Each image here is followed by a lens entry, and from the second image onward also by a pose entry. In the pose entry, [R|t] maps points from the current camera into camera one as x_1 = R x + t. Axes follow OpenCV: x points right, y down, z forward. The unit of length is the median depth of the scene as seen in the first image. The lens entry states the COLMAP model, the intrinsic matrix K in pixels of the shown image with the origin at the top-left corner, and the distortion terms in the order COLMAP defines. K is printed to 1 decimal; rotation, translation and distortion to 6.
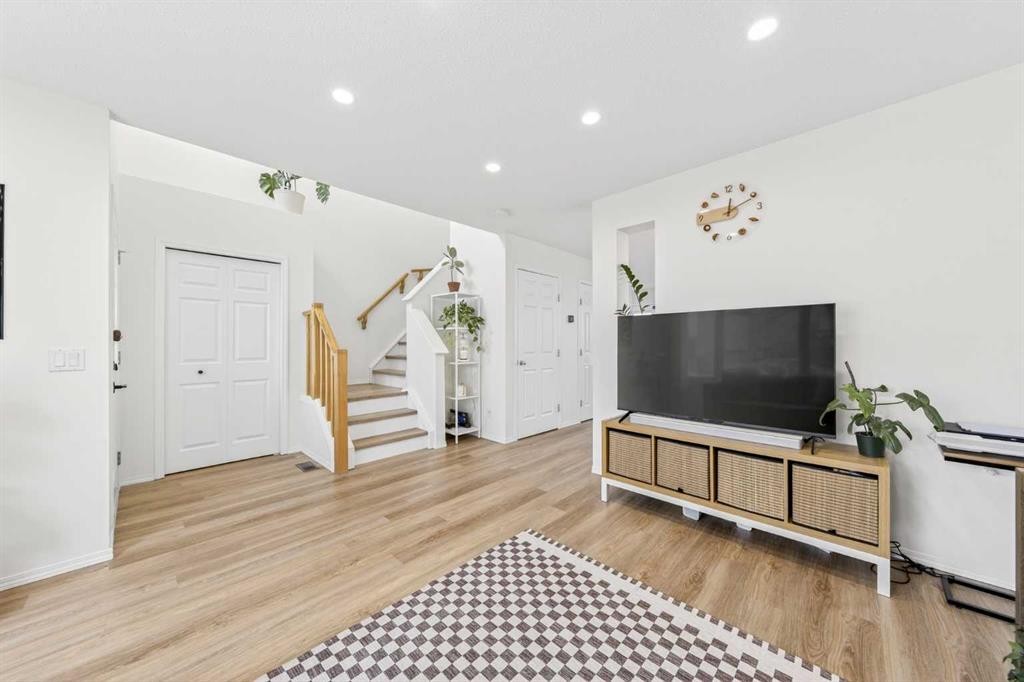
lens RADIAL K [[354.8, 0, 510.3], [0, 354.8, 342.1], [0, 0, 1]] dist [0.001011, -0.001672]
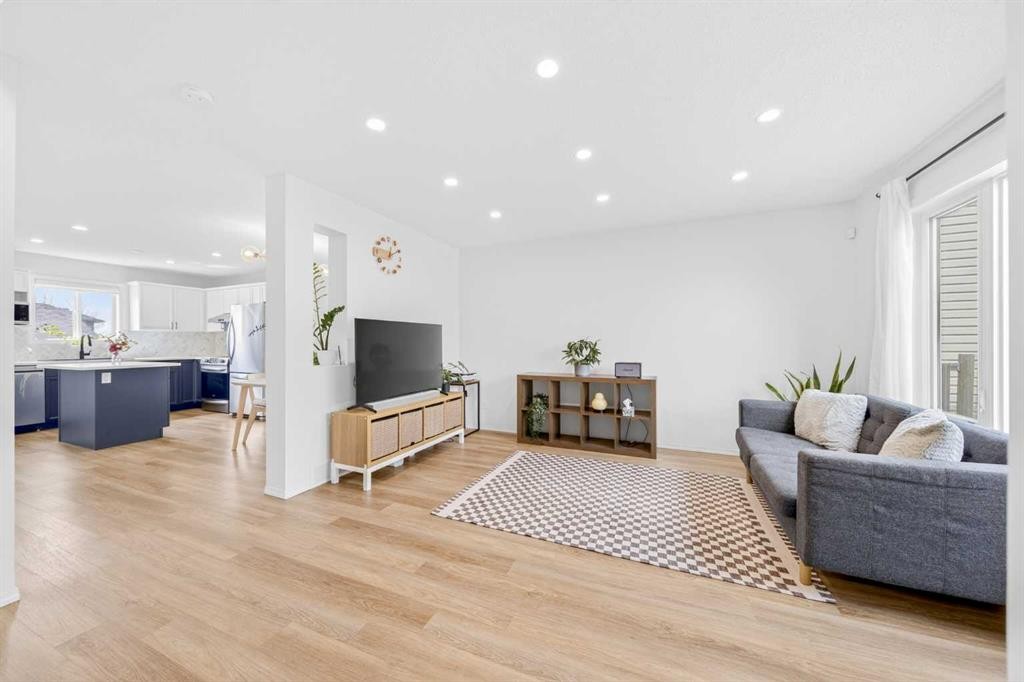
lens RADIAL K [[354.8, 0, 510.9], [0, 354.8, 343.3], [0, 0, 1]] dist [0.001011, -0.001672]
pose [[-0.355427, 0.007353, 0.934675, -0.994380], [0.001019, 0.999972, -0.007480, 0.014723], [-0.934703, -0.001706, -0.355425, 1.098161]]
